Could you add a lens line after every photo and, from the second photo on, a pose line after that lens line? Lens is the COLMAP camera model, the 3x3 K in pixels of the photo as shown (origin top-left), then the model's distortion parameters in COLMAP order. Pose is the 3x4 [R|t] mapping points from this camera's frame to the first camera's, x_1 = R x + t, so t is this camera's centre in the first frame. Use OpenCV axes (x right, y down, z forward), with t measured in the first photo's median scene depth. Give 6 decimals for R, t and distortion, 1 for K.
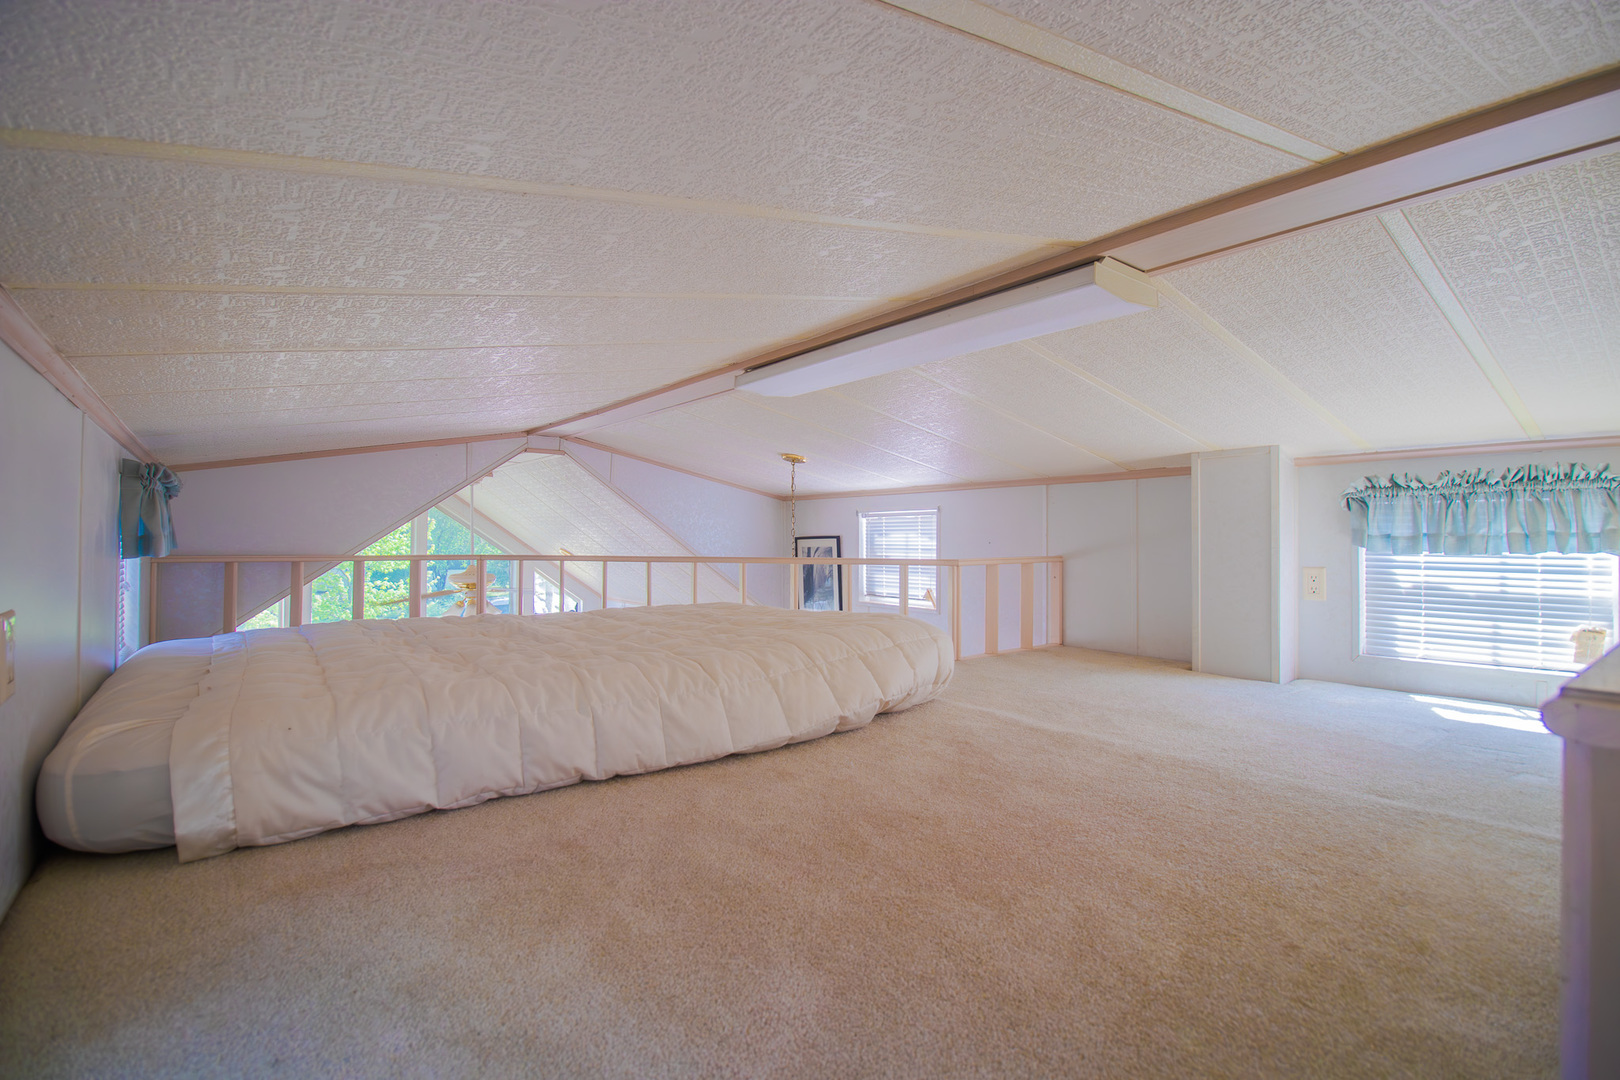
lens RADIAL K [[744.4, 0, 800.9], [0, 744.4, 524.1], [0, 0, 1]] dist [0.000275, -0.014442]
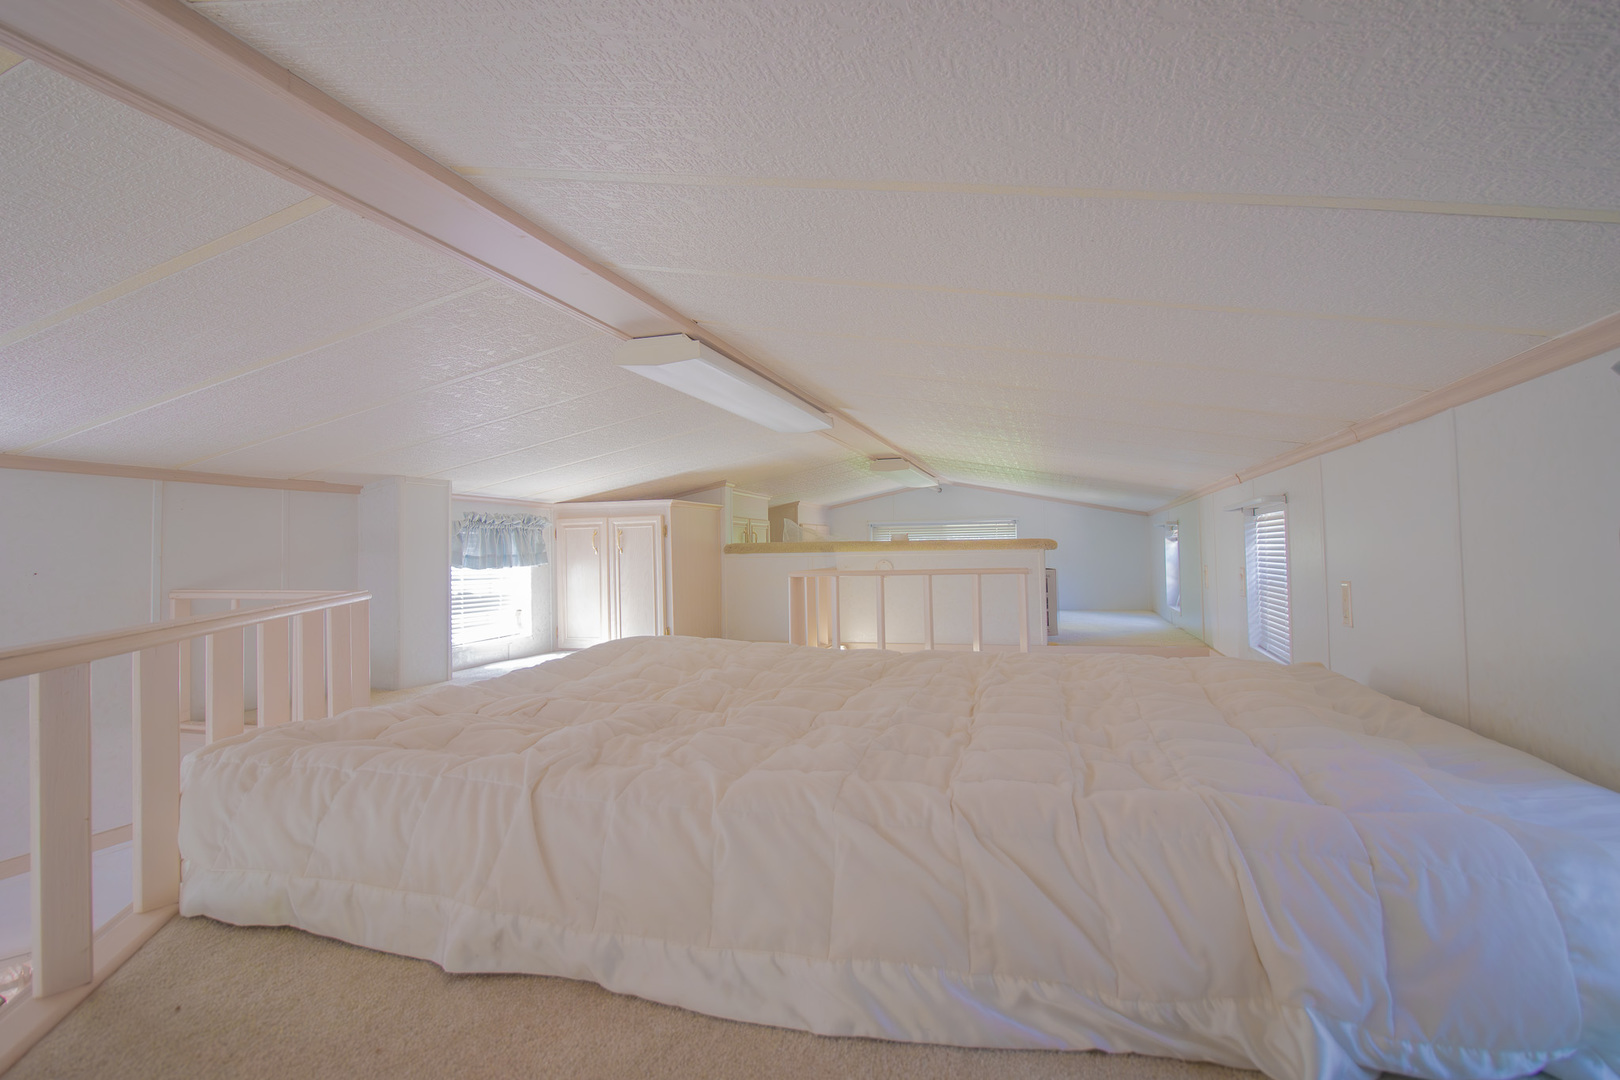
lens RADIAL K [[744.4, 0, 800.9], [0, 744.4, 524.1], [0, 0, 1]] dist [0.000275, -0.014442]
pose [[-0.539408, 0.027780, 0.841586, -0.740846], [-0.018210, 0.998837, -0.044643, 0.005387], [-0.841847, -0.039406, -0.538275, 1.265881]]
